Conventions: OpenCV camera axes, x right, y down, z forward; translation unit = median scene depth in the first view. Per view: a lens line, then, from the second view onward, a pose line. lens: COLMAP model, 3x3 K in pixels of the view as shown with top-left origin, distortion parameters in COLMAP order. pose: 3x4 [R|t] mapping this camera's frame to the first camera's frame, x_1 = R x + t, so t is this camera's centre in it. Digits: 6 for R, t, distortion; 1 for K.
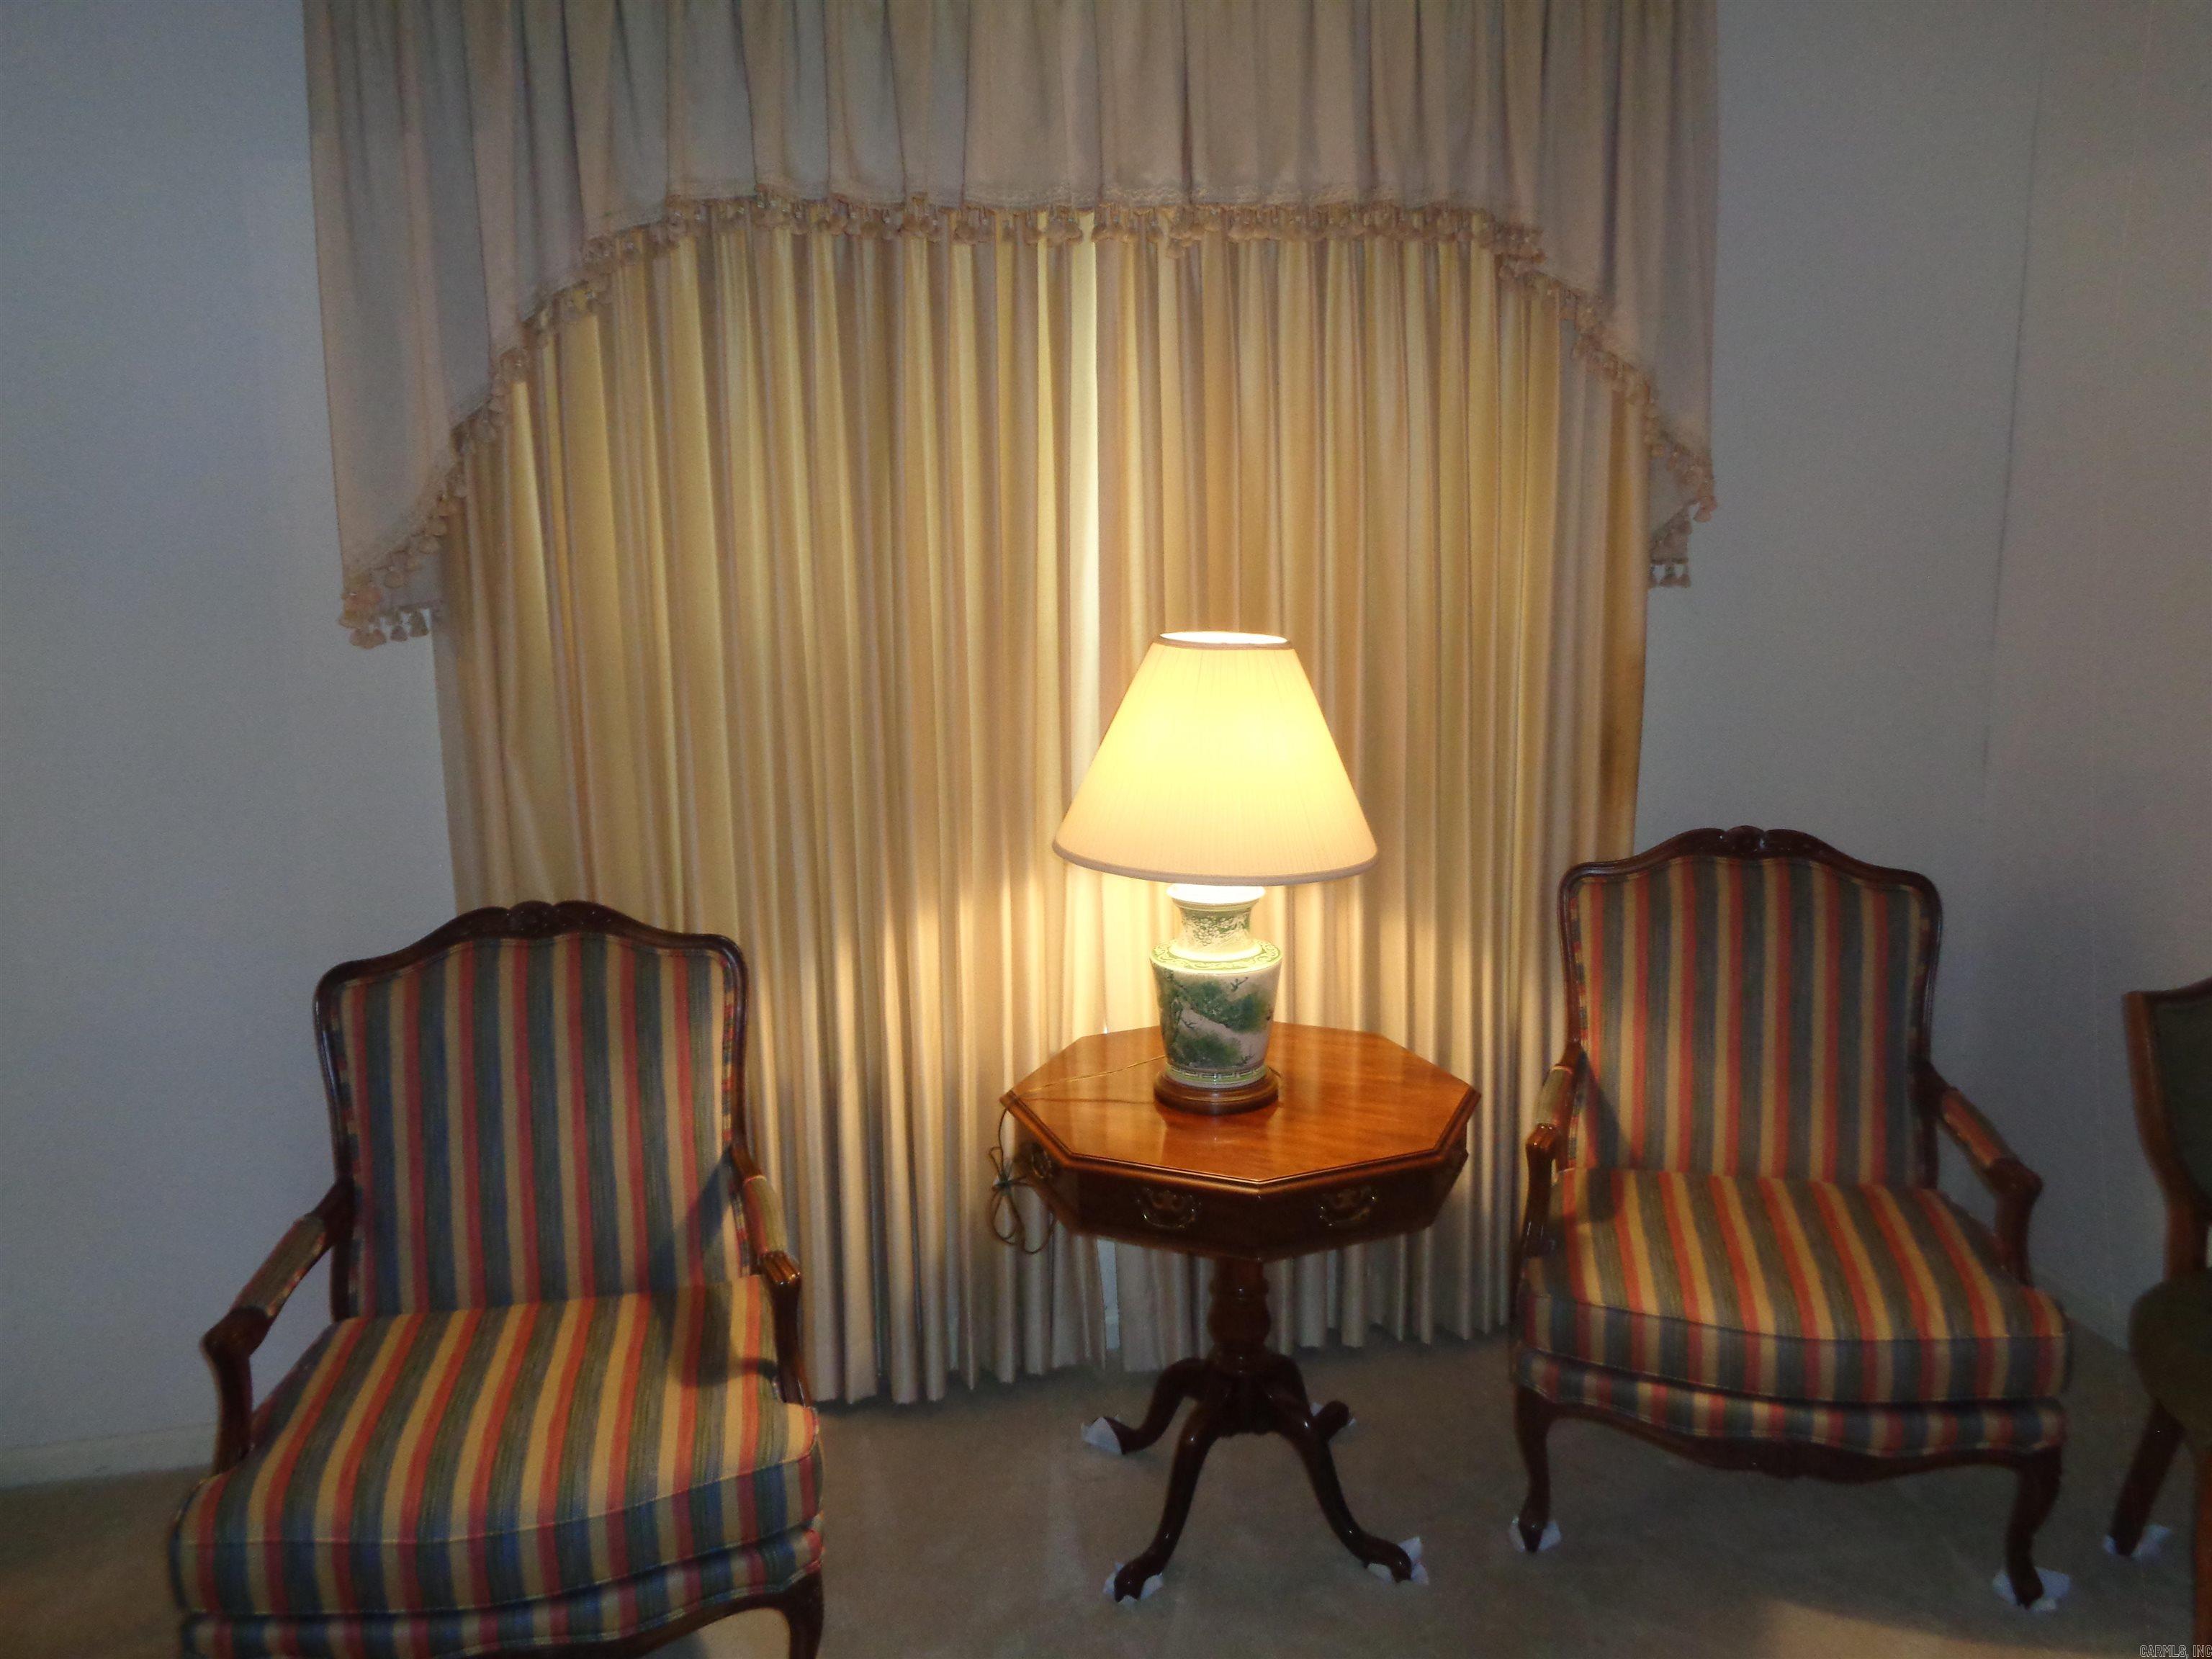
lens RADIAL K [[1683.1, 0, 1108.3], [0, 1683.1, 833.4], [0, 0, 1]] dist [0.004414, 0.002953]
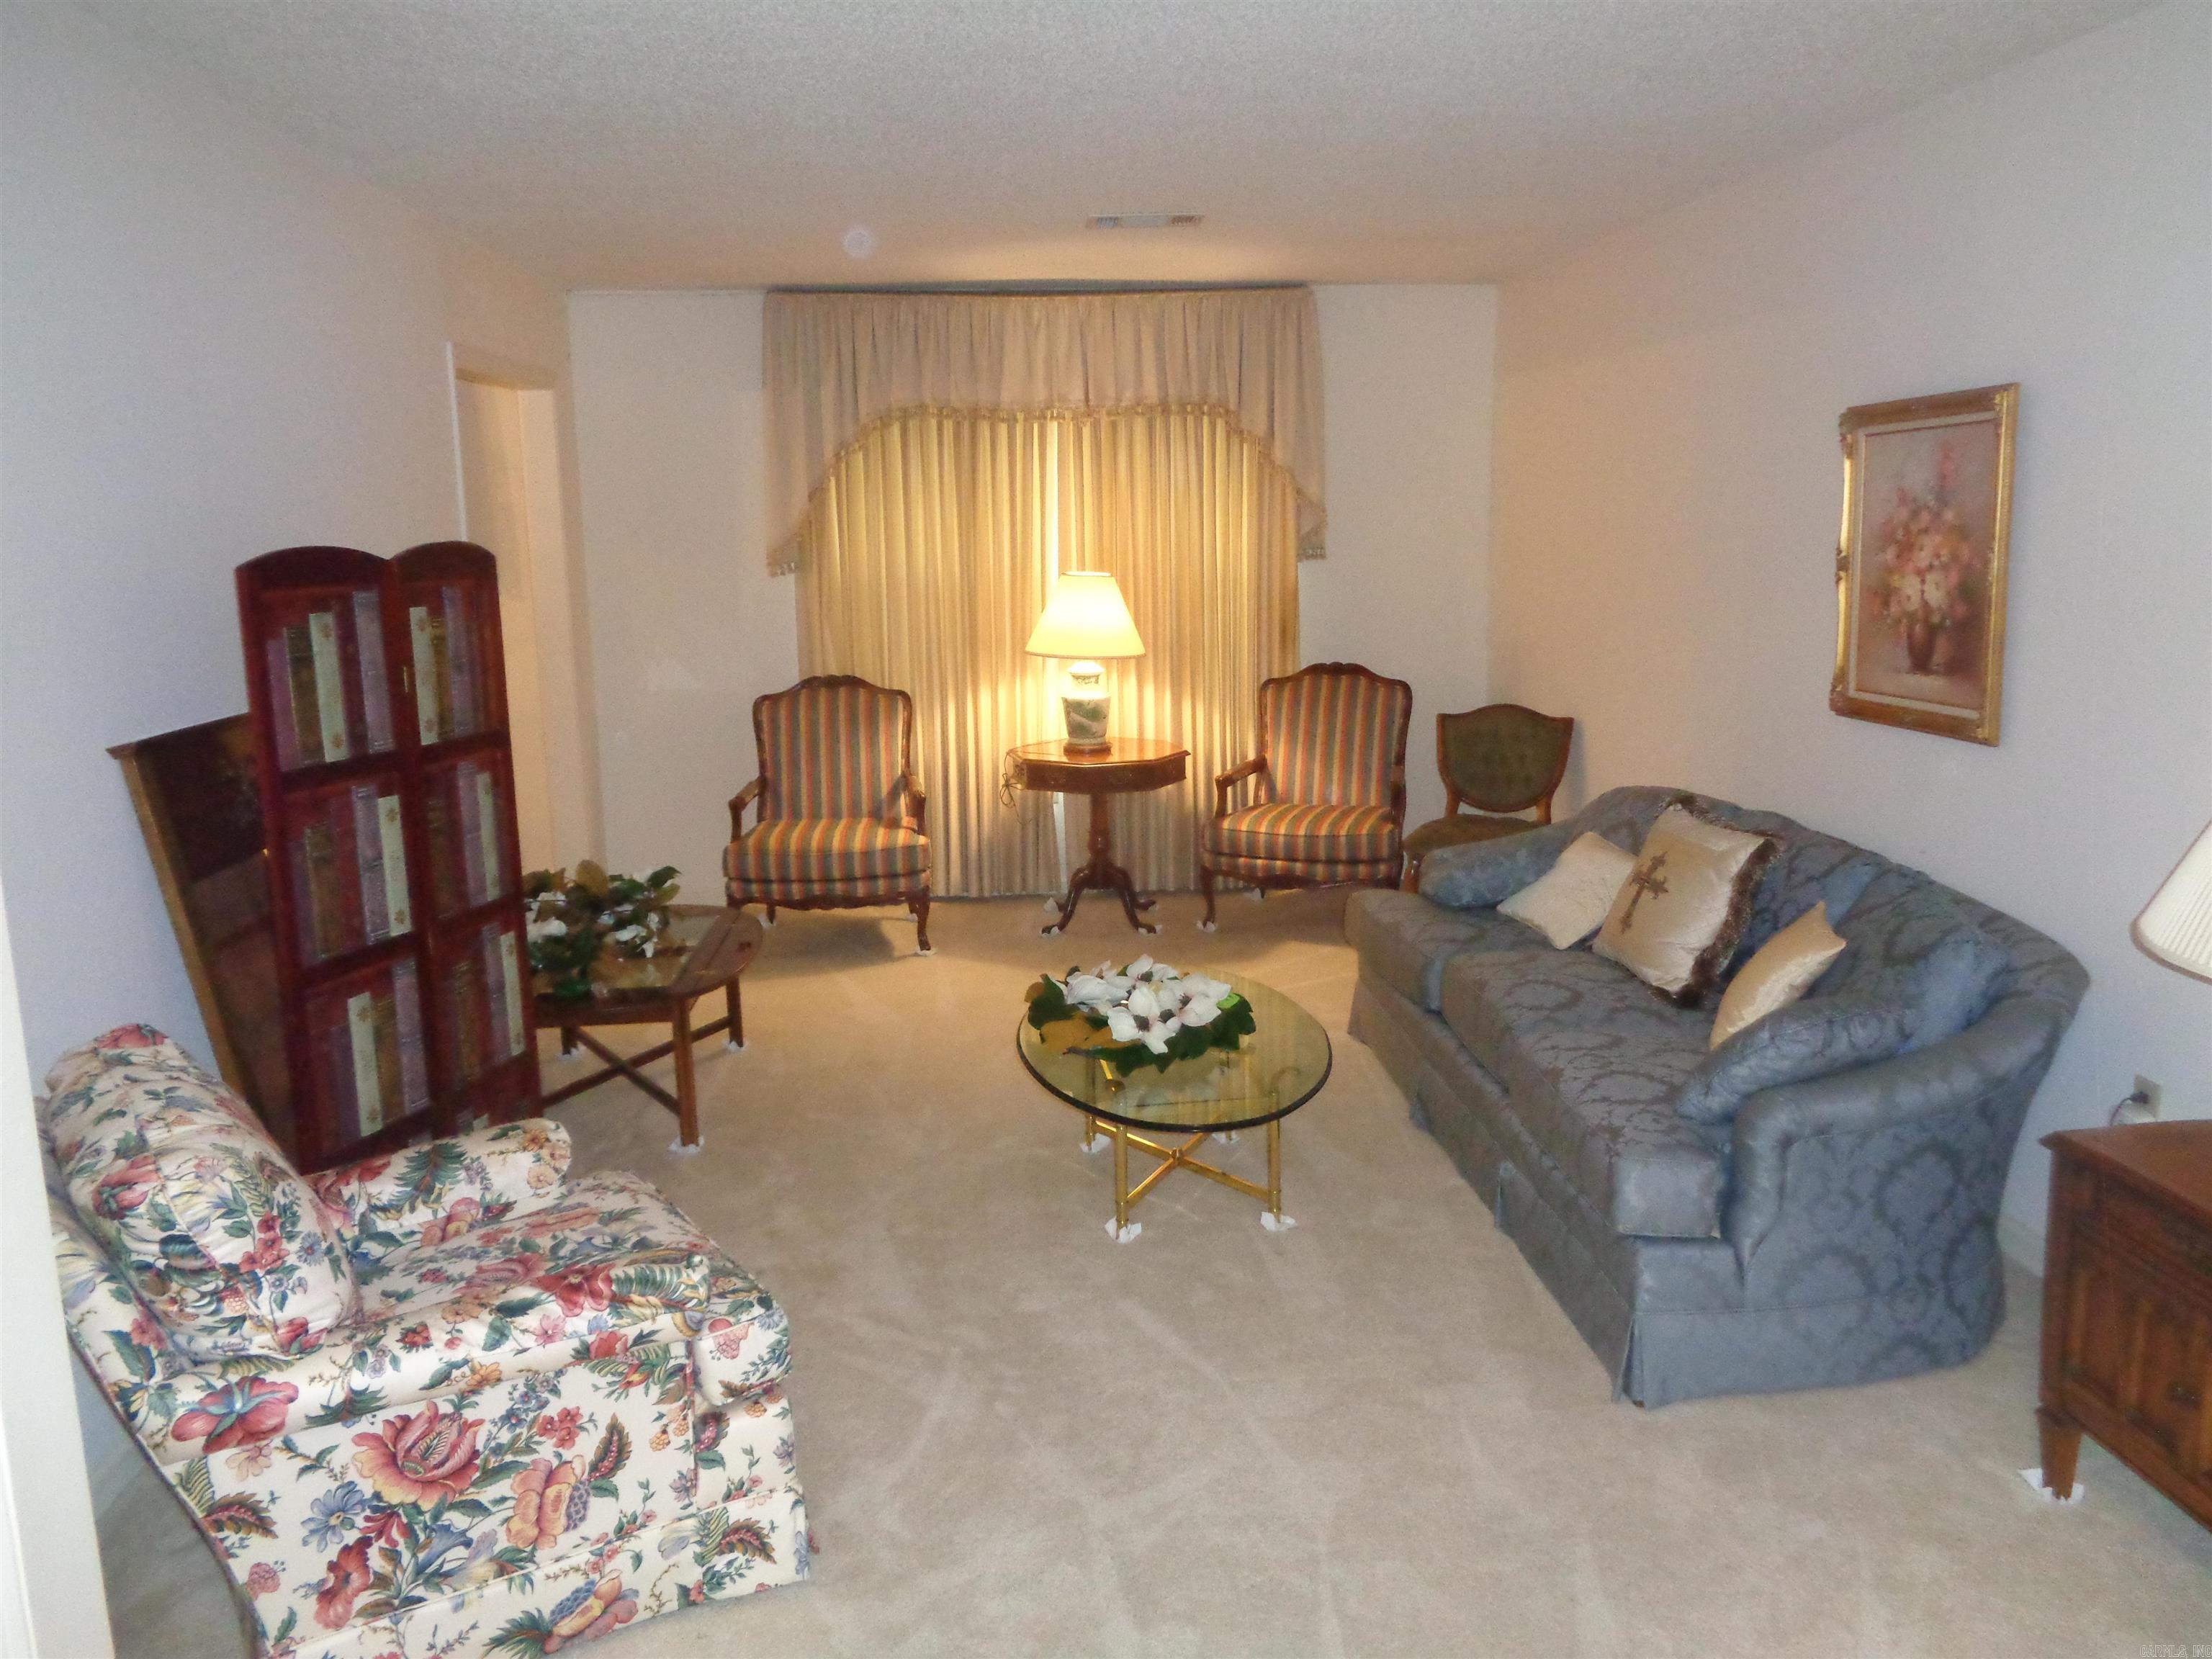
lens RADIAL K [[1683.1, 0, 1103.7], [0, 1683.1, 830.7], [0, 0, 1]] dist [0.004414, 0.002953]
pose [[0.992427, 0.024396, -0.120387, 0.395099], [-0.025173, 0.999671, -0.004938, 0.284512], [0.120227, 0.007931, 0.992715, -1.536312]]
